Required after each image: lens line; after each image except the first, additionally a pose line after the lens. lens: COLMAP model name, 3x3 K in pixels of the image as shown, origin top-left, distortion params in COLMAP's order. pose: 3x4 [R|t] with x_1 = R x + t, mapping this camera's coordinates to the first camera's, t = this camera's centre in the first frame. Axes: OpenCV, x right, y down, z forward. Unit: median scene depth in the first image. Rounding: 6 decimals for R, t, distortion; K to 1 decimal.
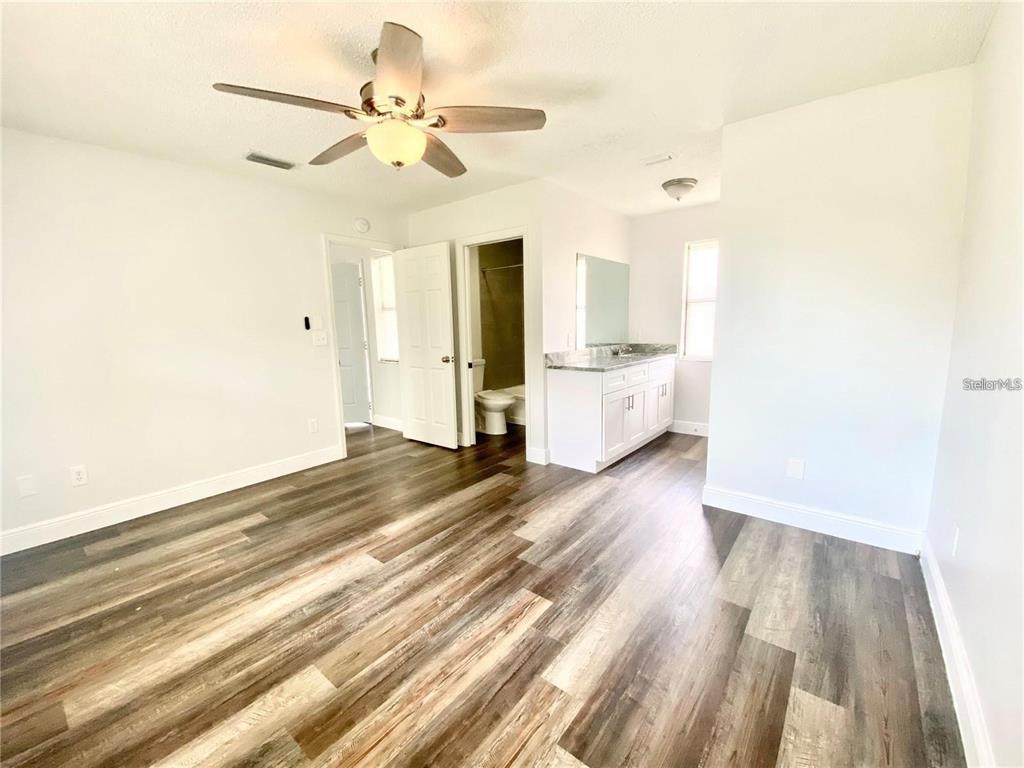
lens RADIAL K [[417.1, 0, 510.4], [0, 417.1, 379.6], [0, 0, 1]] dist [0.021507, -0.021303]
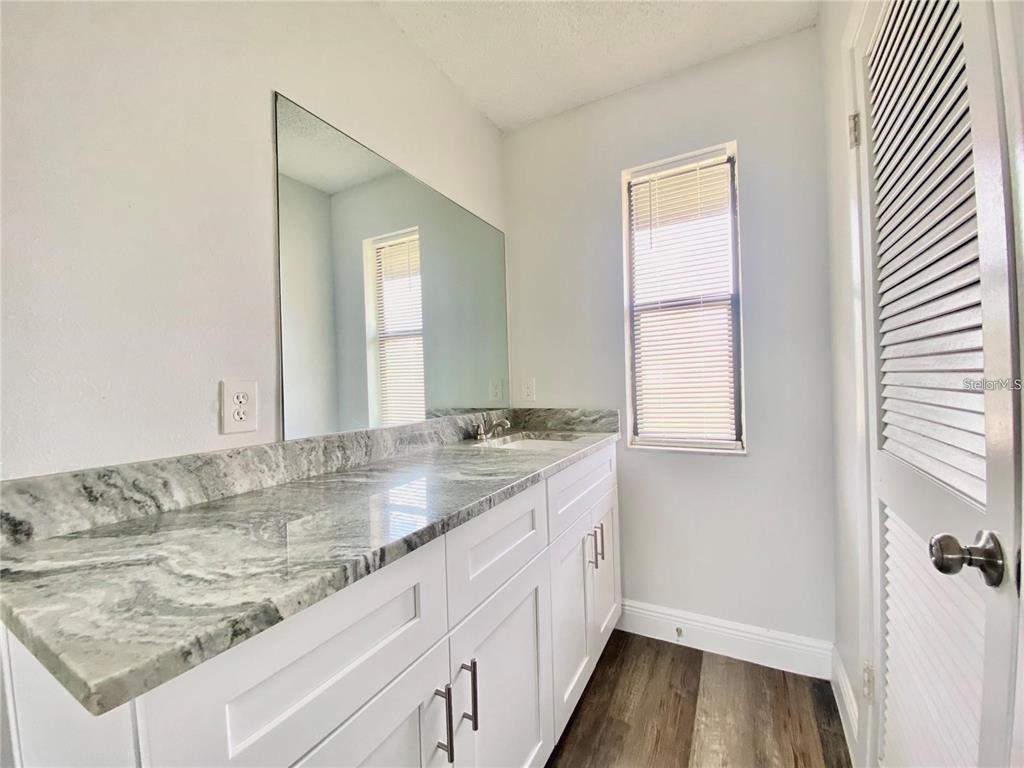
lens RADIAL K [[415.3, 0, 507.6], [0, 415.3, 382.7], [0, 0, 1]] dist [0.045732, -0.023945]
pose [[0.987145, -0.008930, 0.159575, 0.224276], [0.030793, 0.990357, -0.135072, -0.057901], [-0.156831, 0.138249, 0.977902, 0.607721]]
